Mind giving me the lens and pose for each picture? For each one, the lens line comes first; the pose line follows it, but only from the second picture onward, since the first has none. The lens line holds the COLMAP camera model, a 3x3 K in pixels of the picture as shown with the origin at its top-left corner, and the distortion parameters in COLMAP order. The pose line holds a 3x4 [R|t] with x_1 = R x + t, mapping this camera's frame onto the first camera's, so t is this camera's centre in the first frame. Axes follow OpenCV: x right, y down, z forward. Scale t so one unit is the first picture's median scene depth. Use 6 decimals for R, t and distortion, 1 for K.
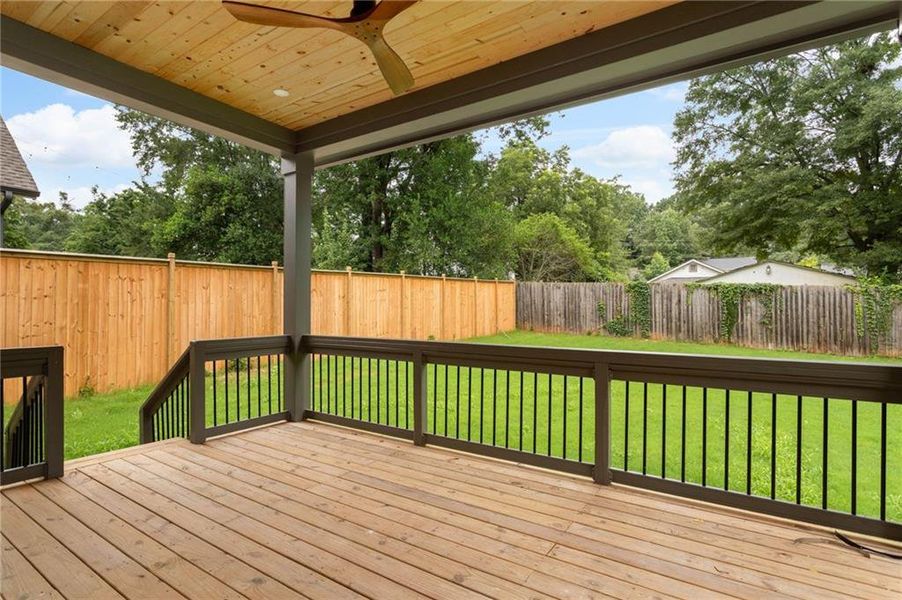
lens RADIAL K [[452.6, 0, 446.3], [0, 452.6, 303.7], [0, 0, 1]] dist [-0.004741, -0.000718]
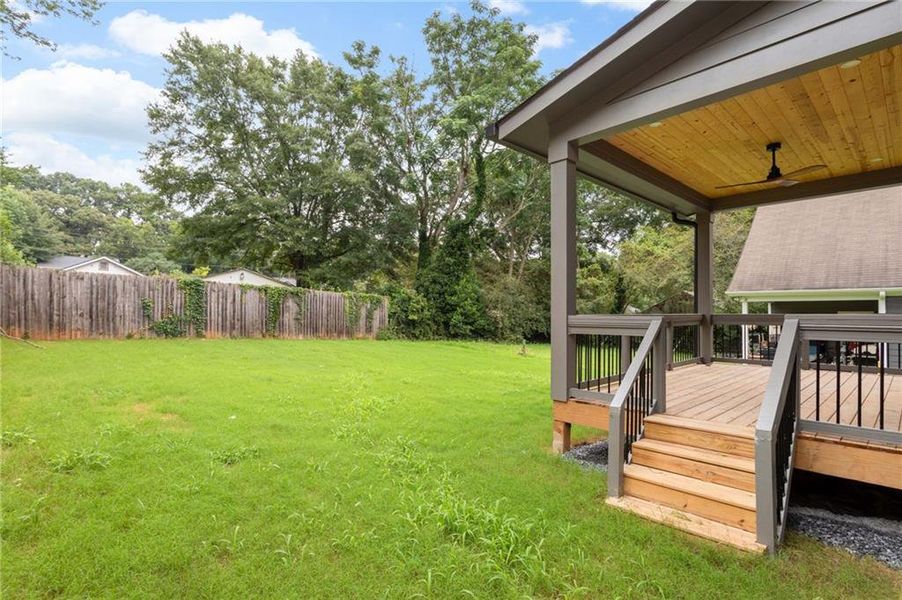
lens RADIAL K [[452.6, 0, 446.1], [0, 452.6, 305.5], [0, 0, 1]] dist [-0.004741, -0.000718]
pose [[0.216430, 0.015183, 0.976180, -0.397830], [-0.007831, 0.999874, -0.013816, 0.016715], [-0.976267, -0.004655, 0.216522, 0.277882]]
